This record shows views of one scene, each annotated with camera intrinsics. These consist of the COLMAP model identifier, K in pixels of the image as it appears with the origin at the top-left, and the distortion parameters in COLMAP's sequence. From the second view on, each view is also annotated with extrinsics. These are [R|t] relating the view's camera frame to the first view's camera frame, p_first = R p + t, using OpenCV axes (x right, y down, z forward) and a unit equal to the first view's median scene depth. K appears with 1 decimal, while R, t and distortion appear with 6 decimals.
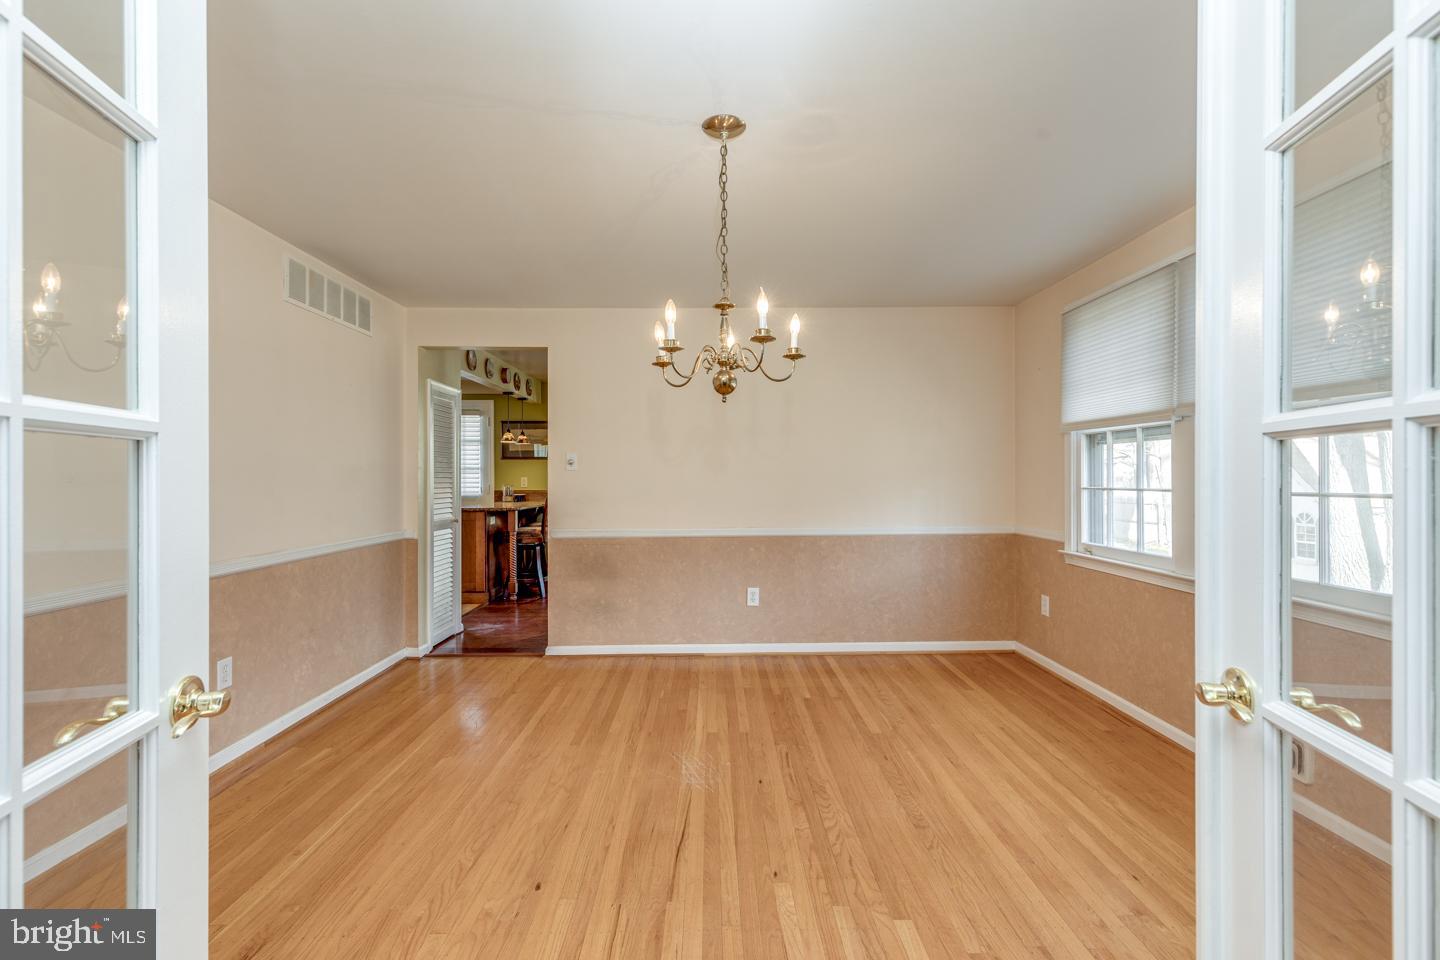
lens RADIAL K [[645.5, 0, 723.8], [0, 645.5, 477.5], [0, 0, 1]] dist [0.002784, 0.000402]
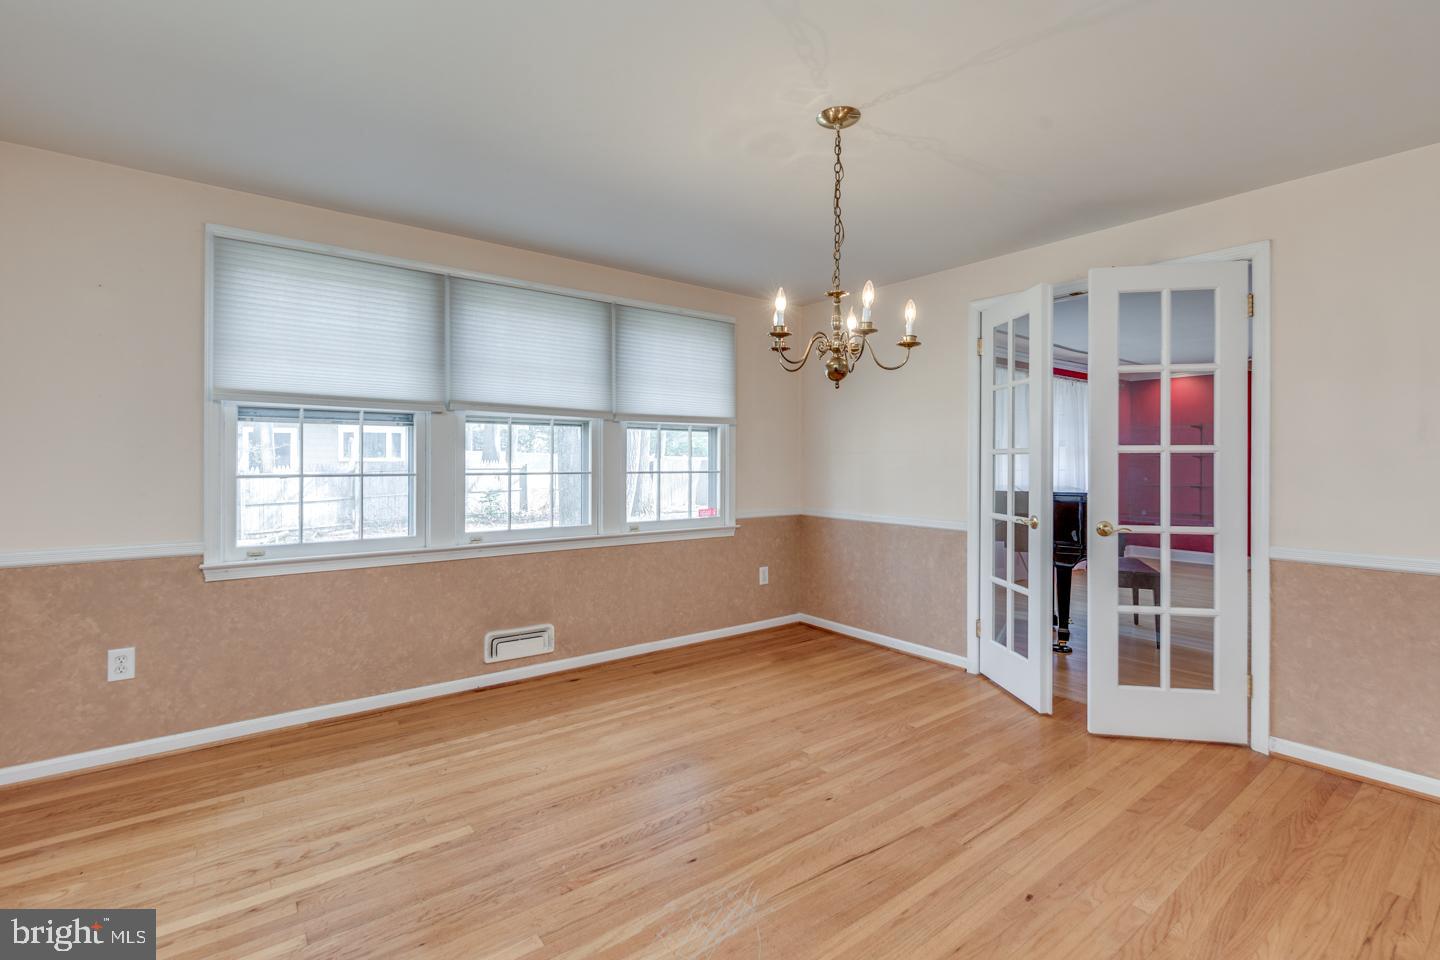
lens RADIAL K [[645.5, 0, 725.6], [0, 645.5, 464.7], [0, 0, 1]] dist [0.002784, 0.000402]
pose [[-0.588769, -0.005740, 0.808281, -0.478053], [0.001691, 0.999964, 0.008333, -0.004366], [-0.808299, 0.006274, -0.588738, 1.161953]]
